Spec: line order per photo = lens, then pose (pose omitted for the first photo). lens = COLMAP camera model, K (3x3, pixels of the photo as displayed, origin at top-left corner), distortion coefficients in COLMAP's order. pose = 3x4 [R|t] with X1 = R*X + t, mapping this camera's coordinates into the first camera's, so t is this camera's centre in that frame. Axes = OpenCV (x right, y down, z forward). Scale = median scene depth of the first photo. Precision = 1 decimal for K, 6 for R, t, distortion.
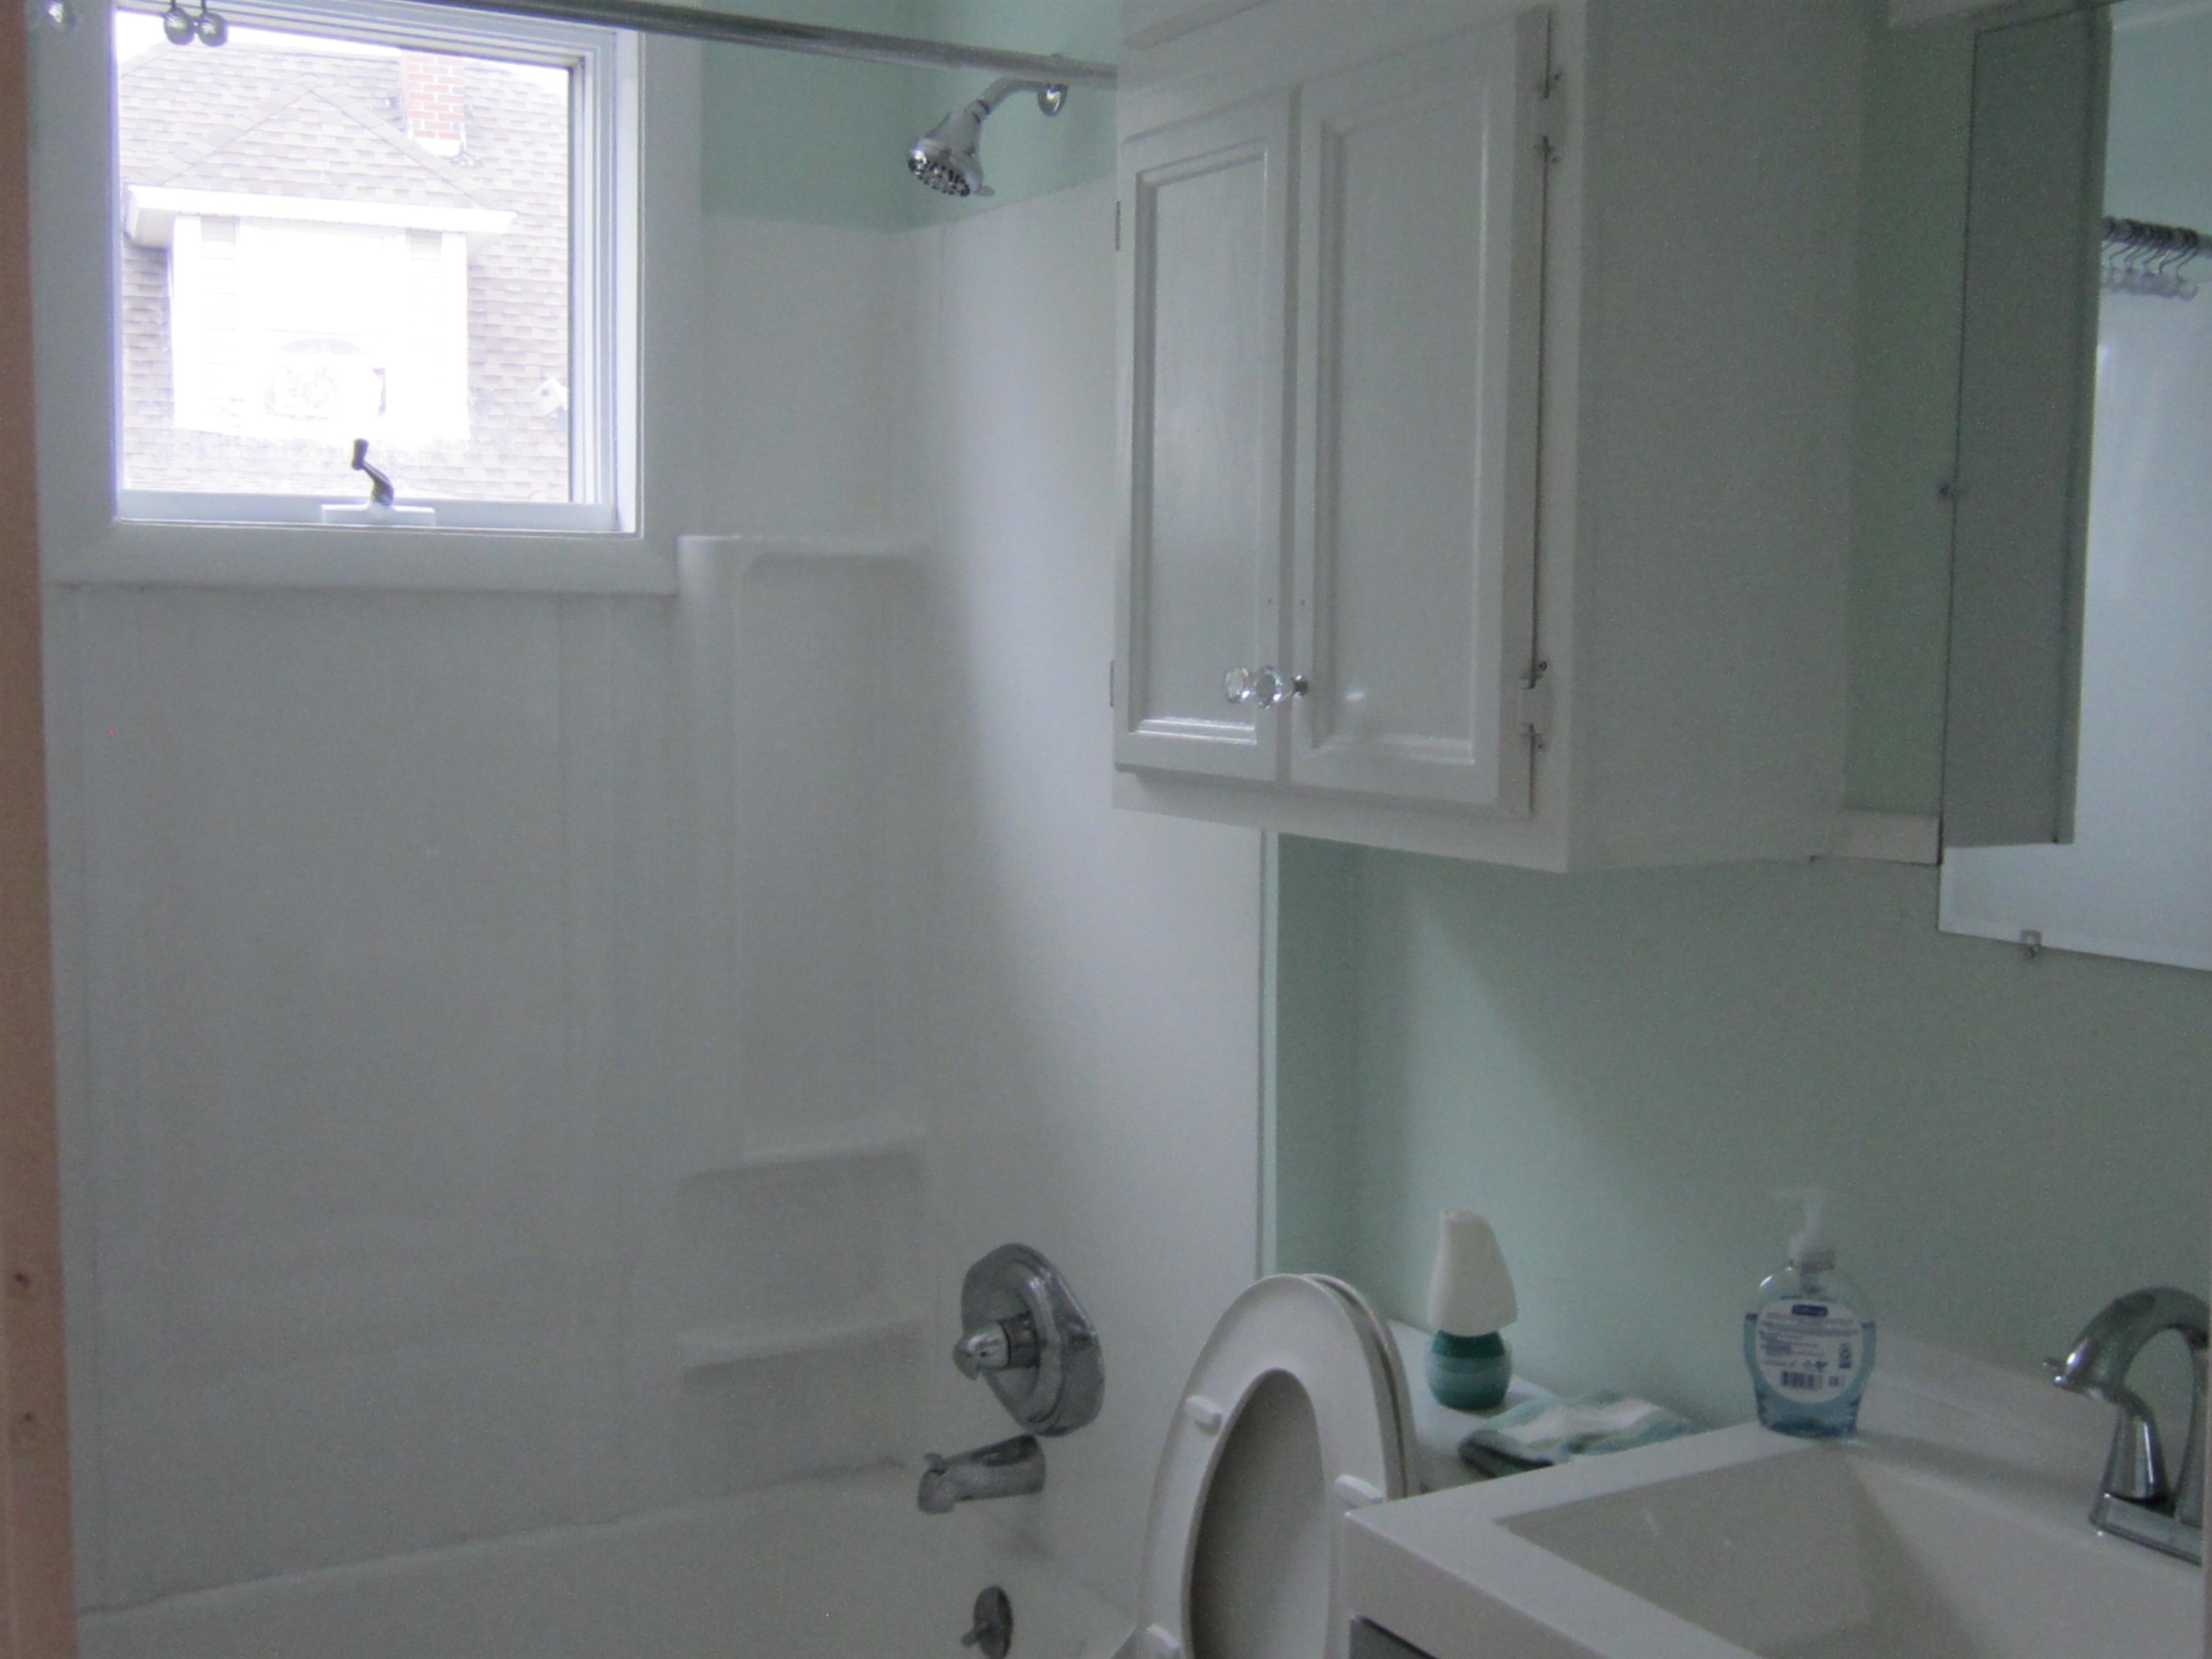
lens RADIAL K [[2421.4, 0, 1105.3], [0, 2421.4, 833.0], [0, 0, 1]] dist [0.010118, -0.164711]
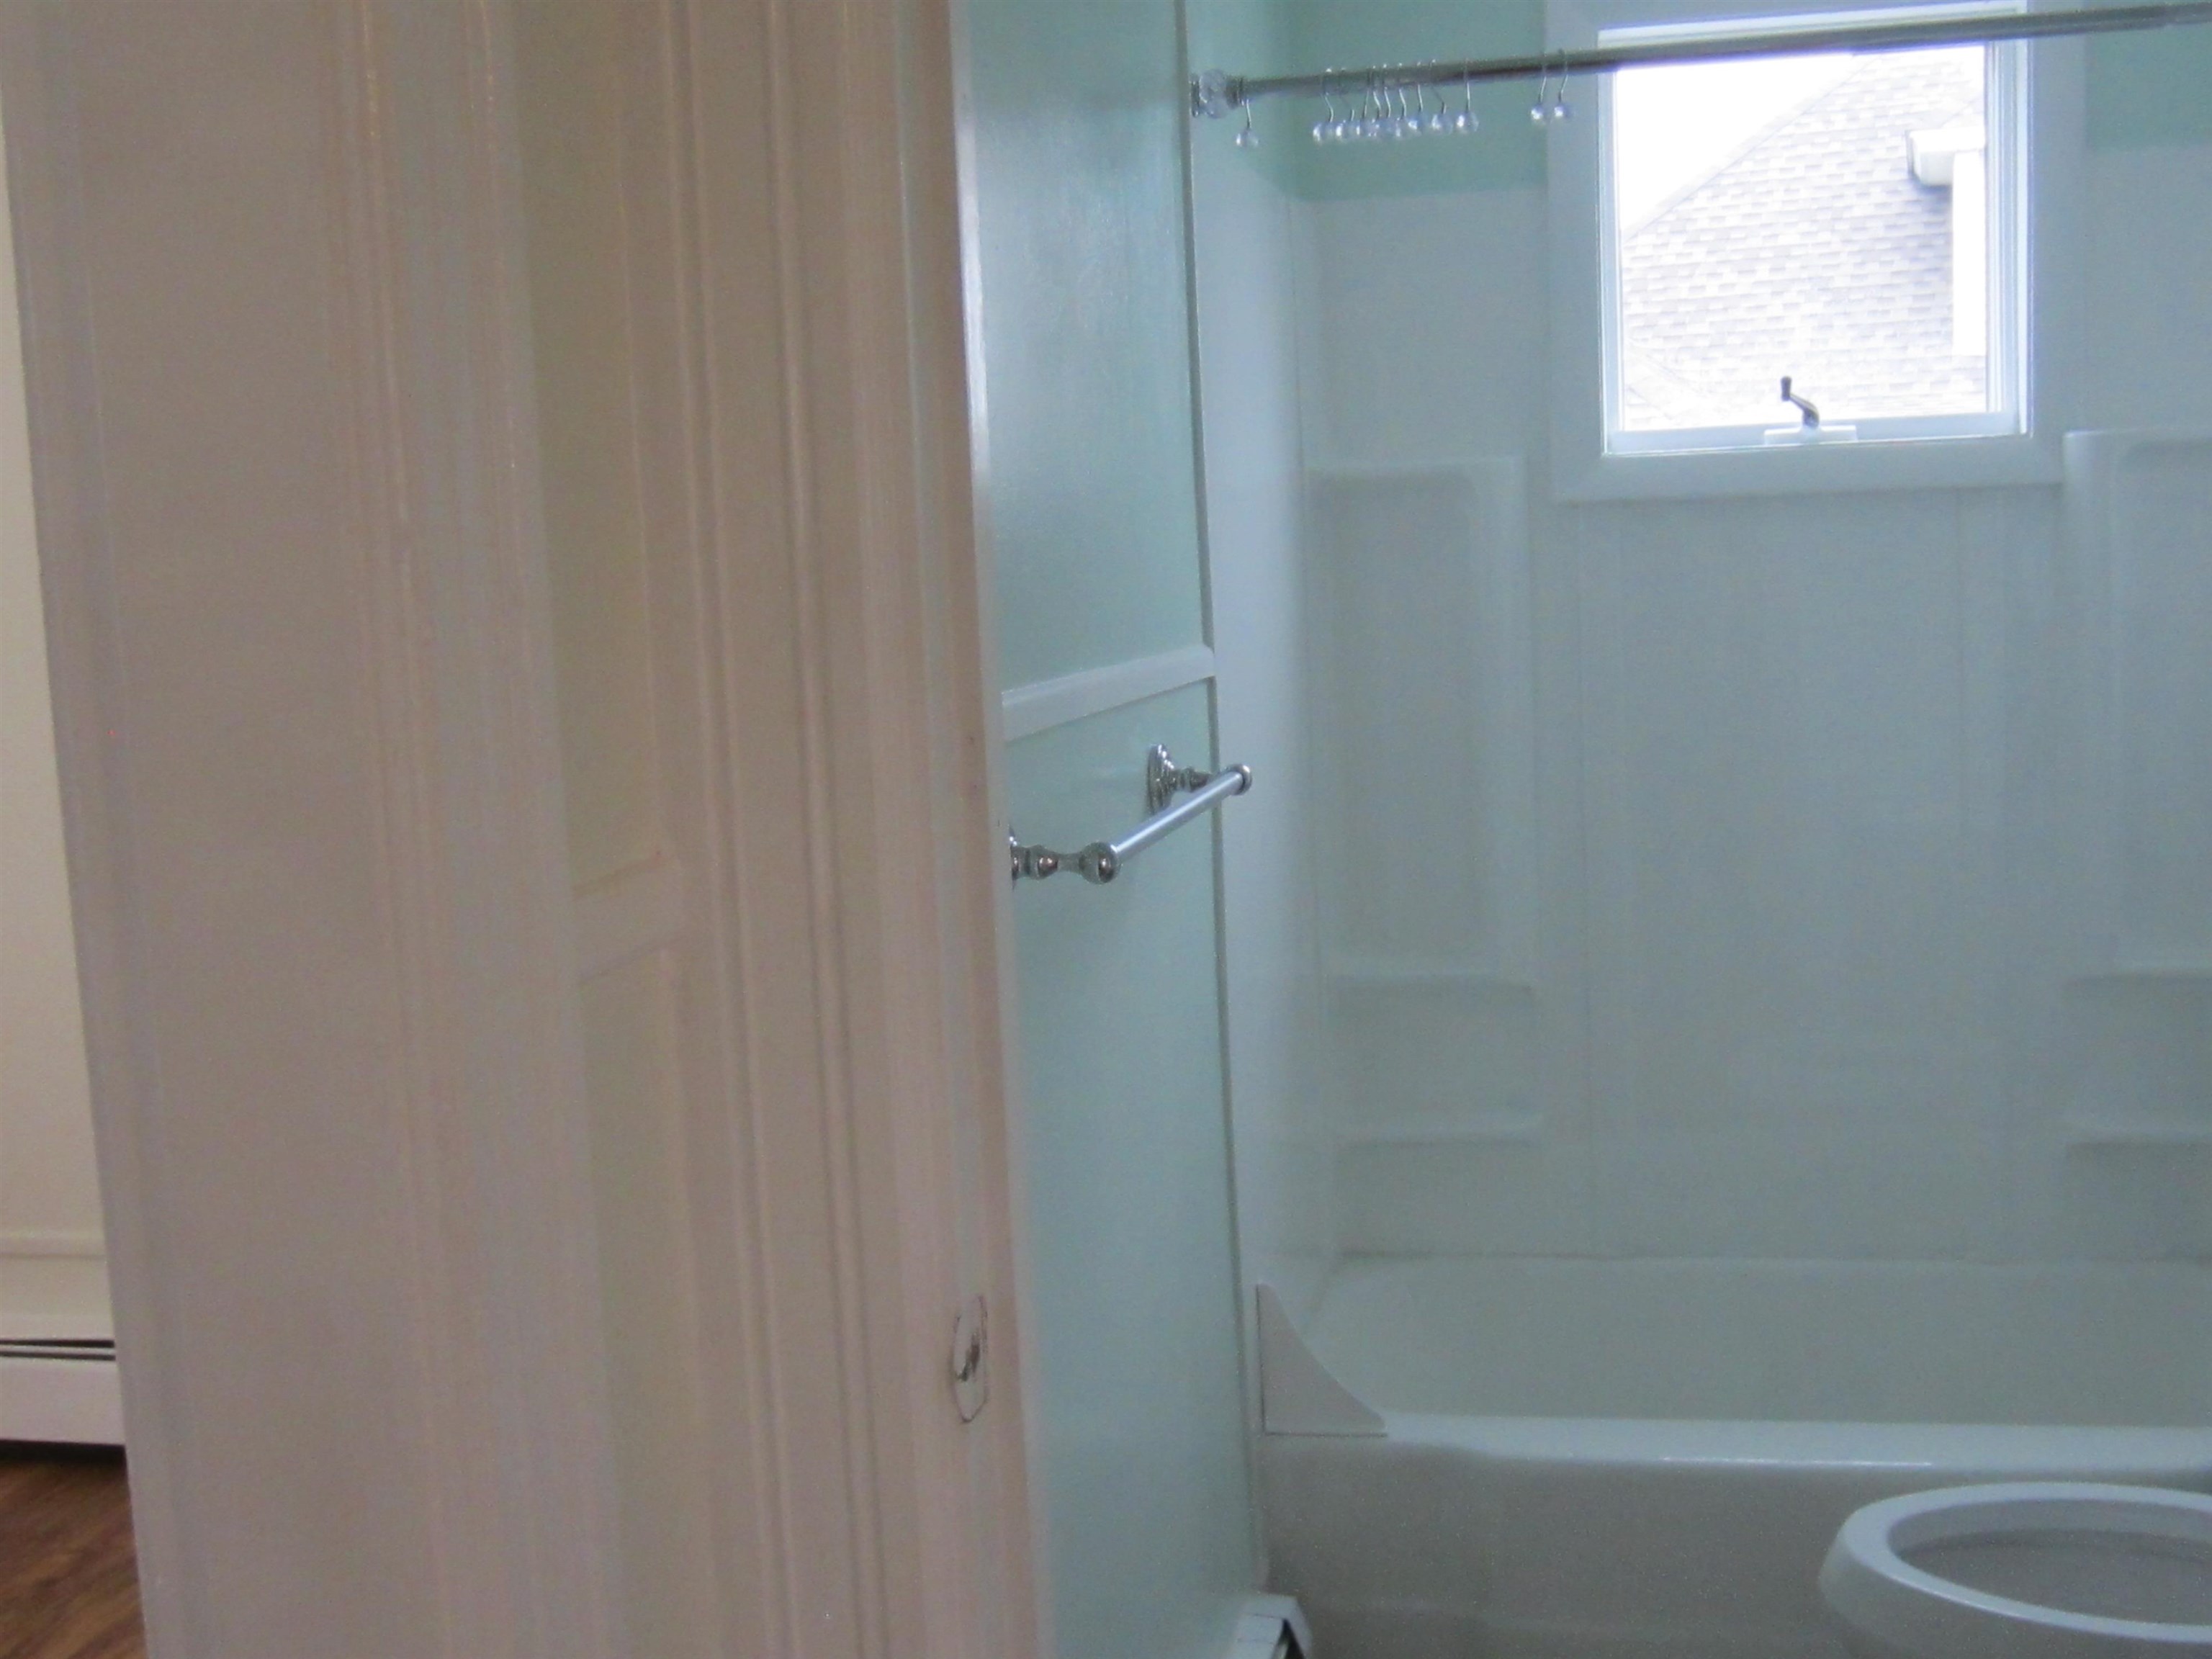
lens RADIAL K [[2421.4, 0, 1105.3], [0, 2421.4, 833.0], [0, 0, 1]] dist [0.010118, -0.164711]
pose [[0.737990, 0.029156, -0.674181, 0.273864], [-0.007149, 0.999348, 0.035393, 0.032711], [0.674773, -0.021300, 0.737717, -0.178007]]
